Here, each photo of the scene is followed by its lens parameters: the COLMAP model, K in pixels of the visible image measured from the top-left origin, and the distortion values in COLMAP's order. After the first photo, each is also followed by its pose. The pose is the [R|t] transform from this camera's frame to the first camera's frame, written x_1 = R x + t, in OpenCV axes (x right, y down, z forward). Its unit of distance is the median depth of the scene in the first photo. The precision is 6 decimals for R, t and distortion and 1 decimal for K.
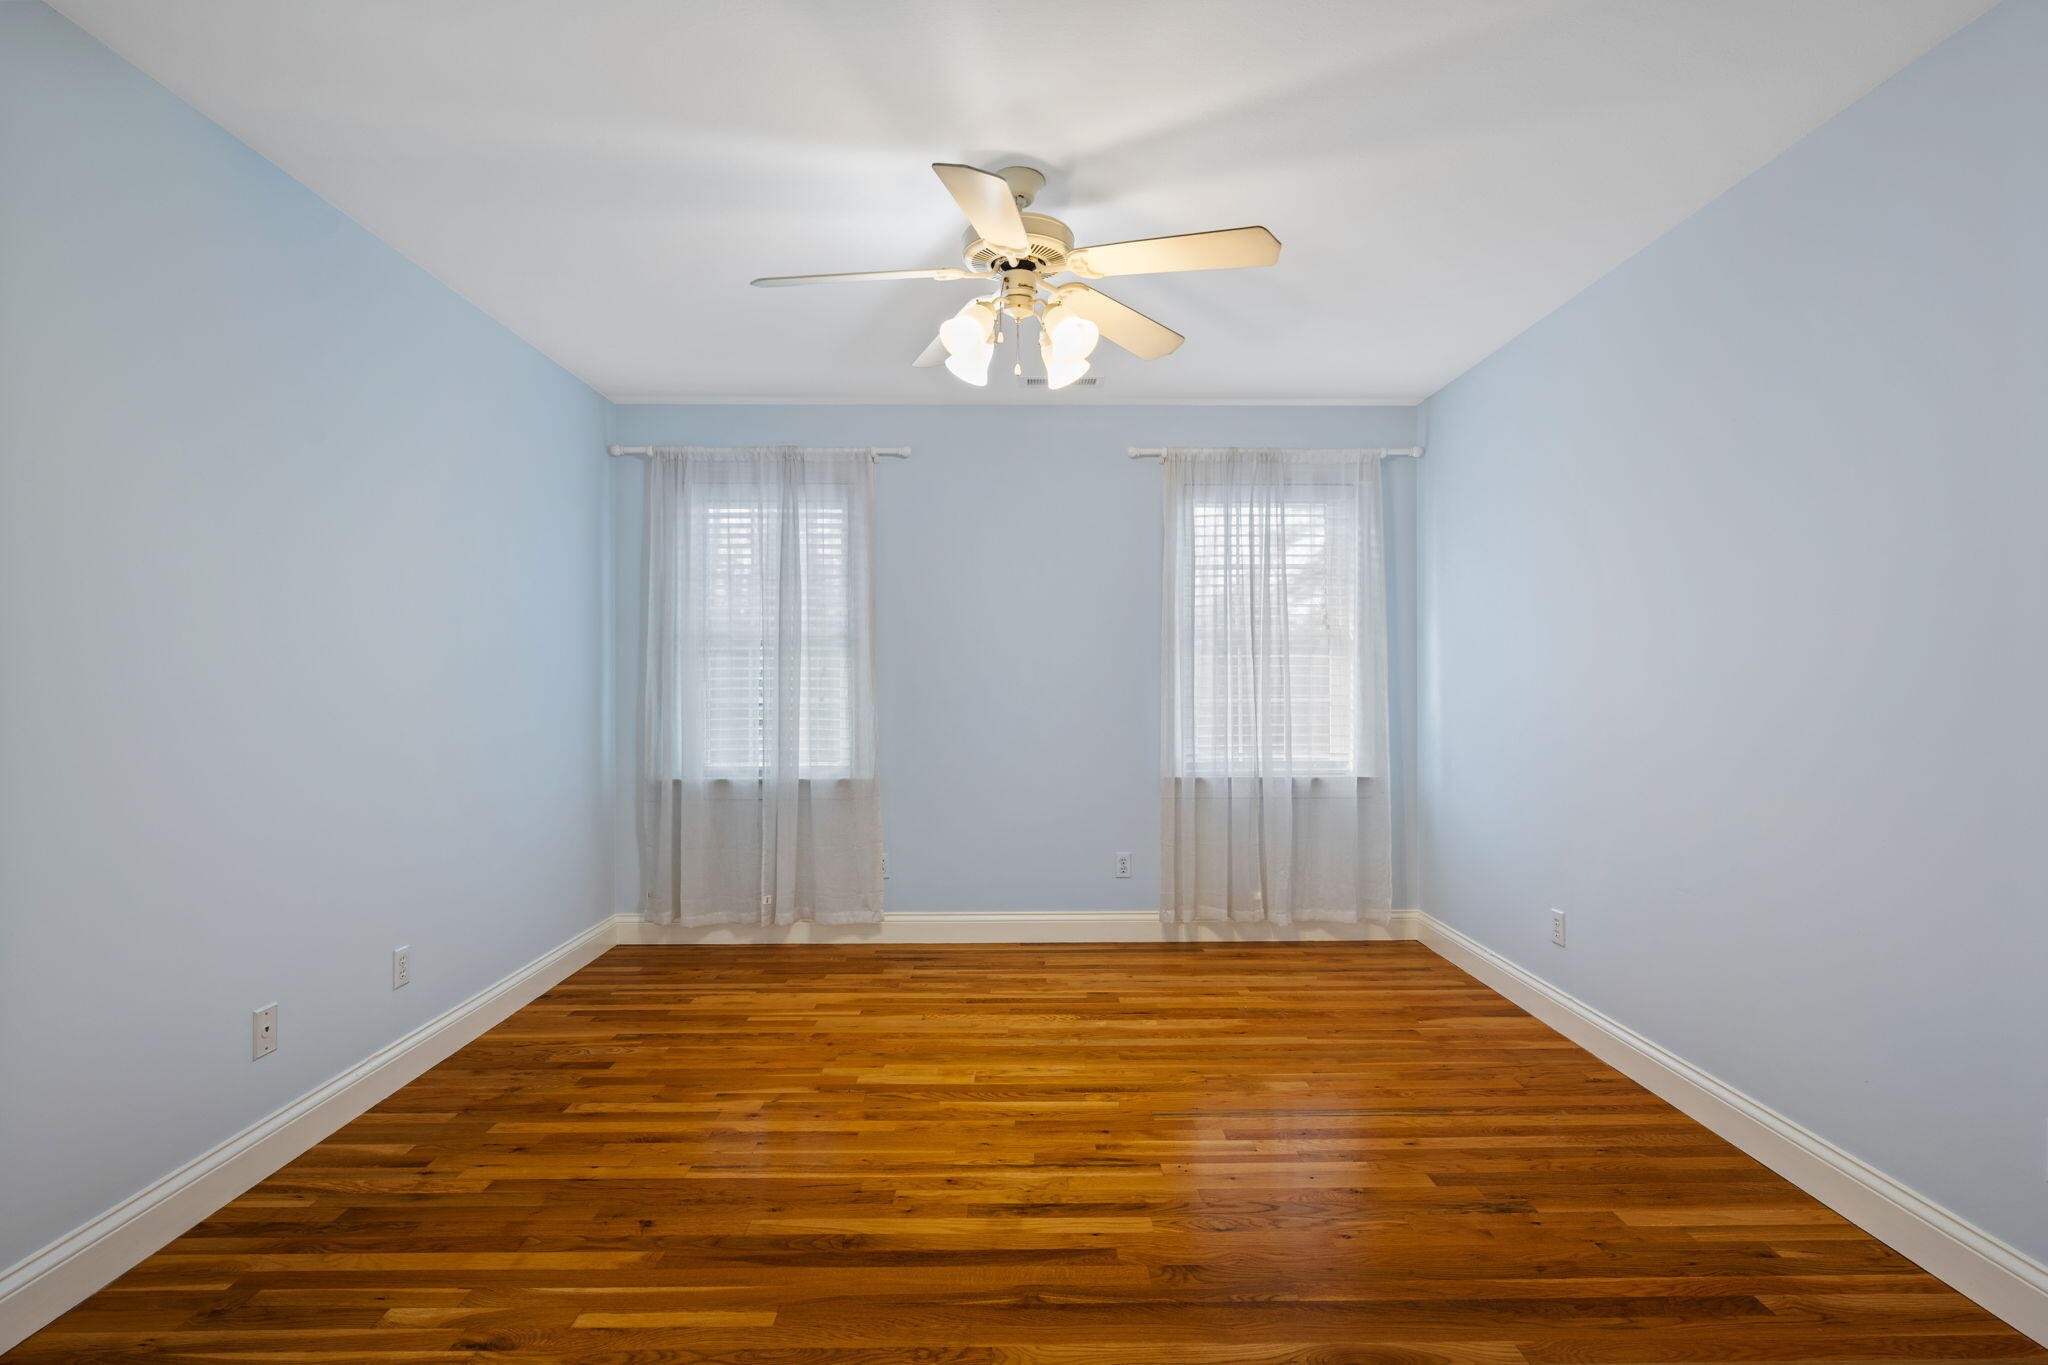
lens RADIAL K [[894.8, 0, 1029.6], [0, 894.8, 688.3], [0, 0, 1]] dist [-0.001180, -0.000371]
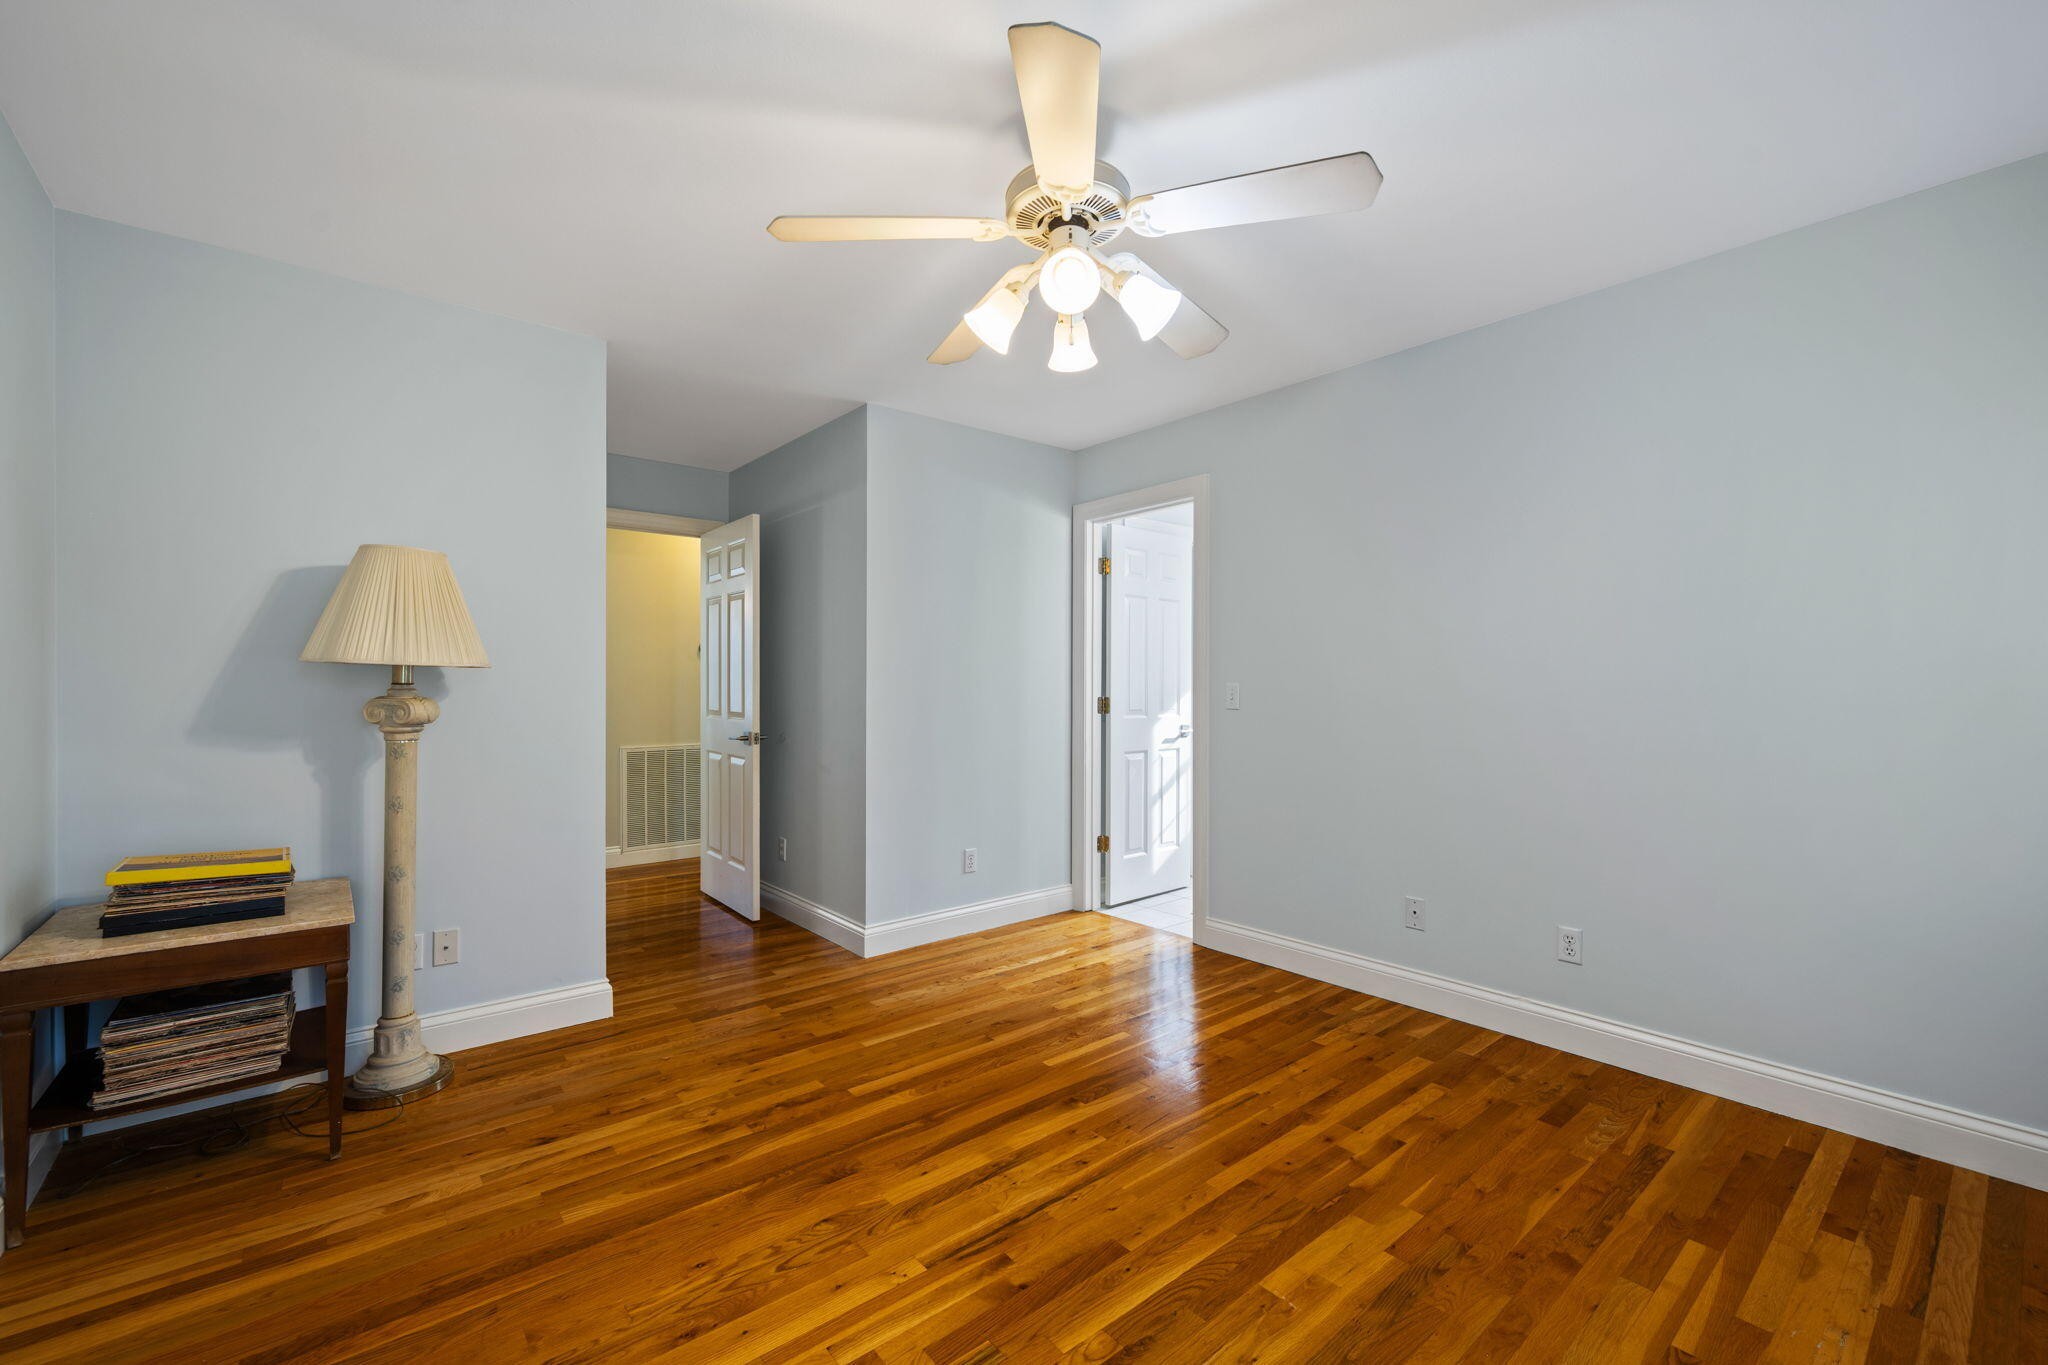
lens RADIAL K [[894.8, 0, 1029.6], [0, 894.8, 688.3], [0, 0, 1]] dist [-0.001180, -0.000371]
pose [[-0.773889, 0.003693, -0.633311, 0.558225], [-0.005895, 0.999898, 0.013035, -0.012750], [0.633294, 0.013821, -0.773788, 1.591607]]
